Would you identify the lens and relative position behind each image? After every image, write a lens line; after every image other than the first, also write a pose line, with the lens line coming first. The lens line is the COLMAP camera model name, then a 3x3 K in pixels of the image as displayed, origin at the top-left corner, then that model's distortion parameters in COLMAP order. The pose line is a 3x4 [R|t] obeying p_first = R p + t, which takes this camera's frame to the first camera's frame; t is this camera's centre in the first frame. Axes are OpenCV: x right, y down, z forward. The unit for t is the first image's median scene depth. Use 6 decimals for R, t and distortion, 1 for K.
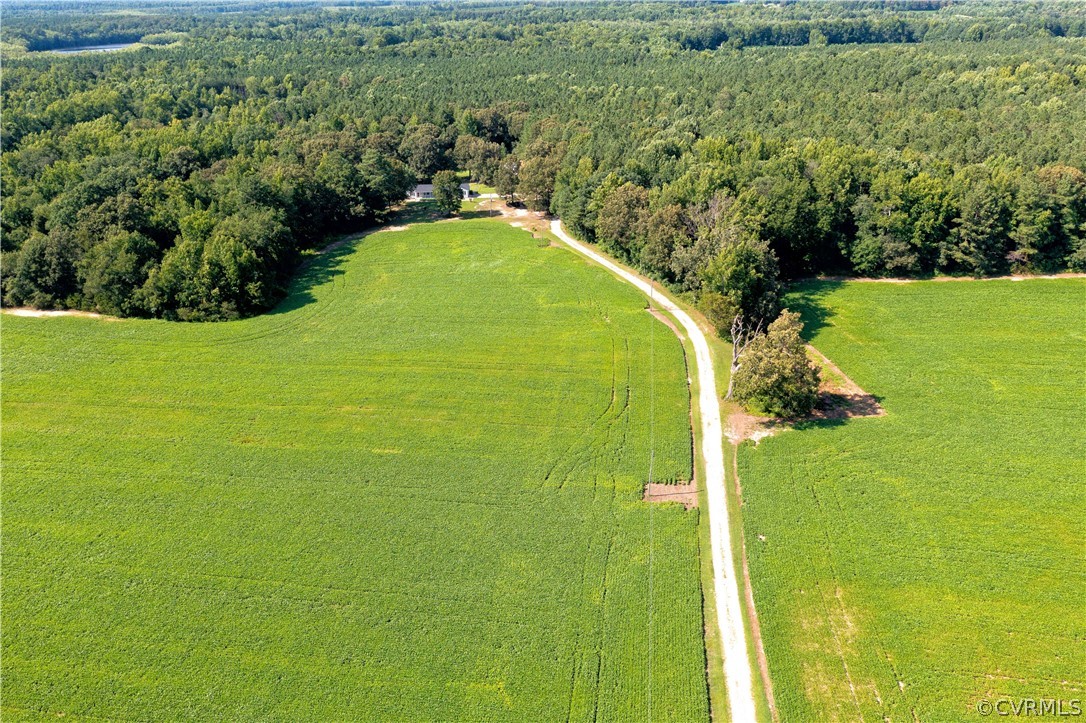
lens RADIAL K [[880.8, 0, 543.0], [0, 880.8, 361.5], [0, 0, 1]] dist [0.003811, 0.013792]
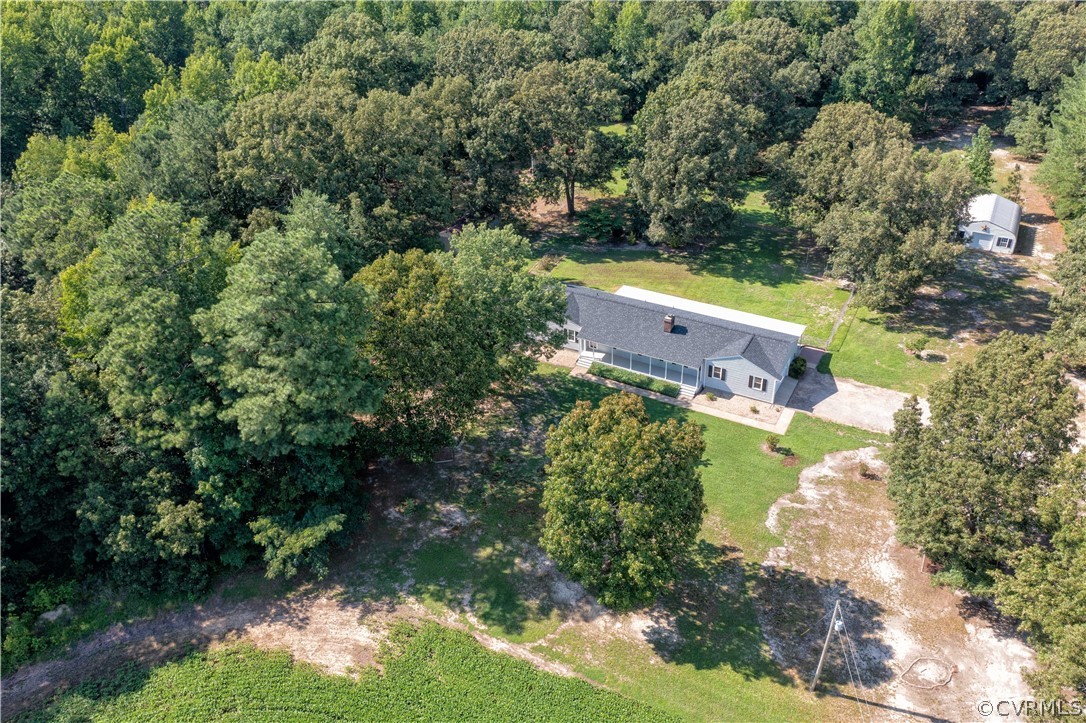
lens RADIAL K [[880.8, 0, 543.0], [0, 880.8, 361.5], [0, 0, 1]] dist [0.003811, 0.013792]
pose [[0.890285, 0.248626, -0.381546, -0.058238], [-0.175517, 0.960422, 0.216293, -0.268947], [0.420222, -0.125595, 0.898688, 0.847832]]
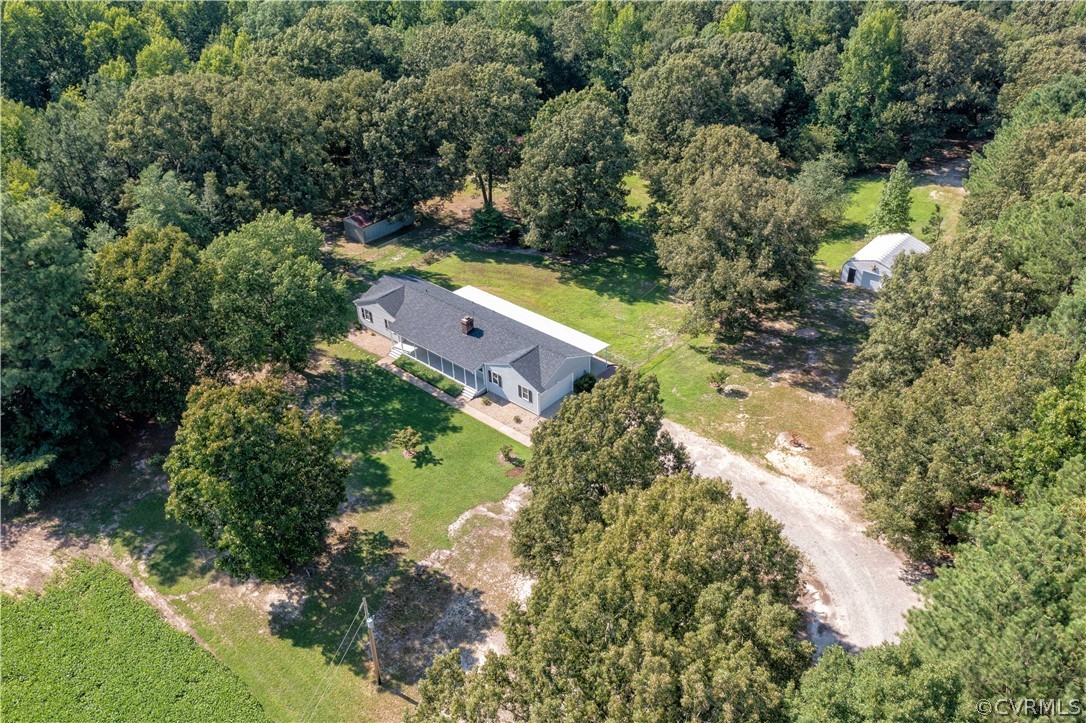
lens RADIAL K [[880.8, 0, 543.0], [0, 880.8, 361.5], [0, 0, 1]] dist [0.003811, 0.013792]
pose [[0.766221, 0.356121, -0.534868, 0.047508], [-0.250420, 0.932058, 0.261837, -0.298316], [0.591773, -0.066683, 0.803342, 0.903027]]
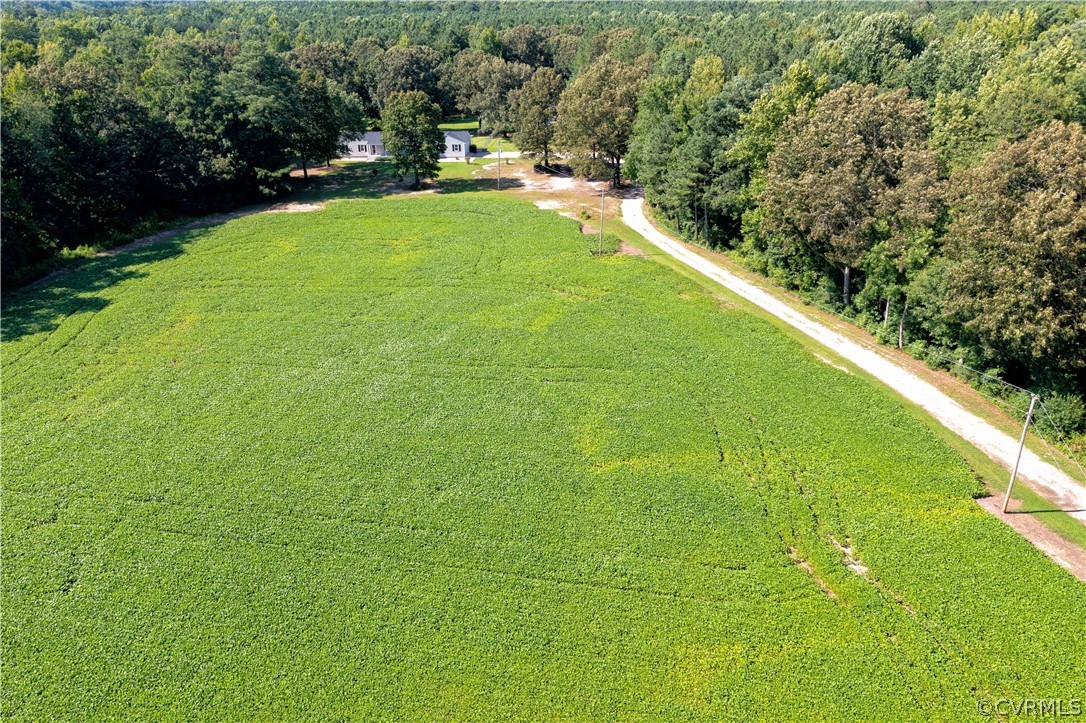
lens RADIAL K [[880.8, 0, 543.0], [0, 880.8, 361.5], [0, 0, 1]] dist [0.003811, 0.013792]
pose [[0.997296, 0.035227, -0.064491, 0.000215], [-0.035477, 0.999367, -0.002733, -0.070902], [0.064354, 0.005014, 0.997915, 0.532076]]
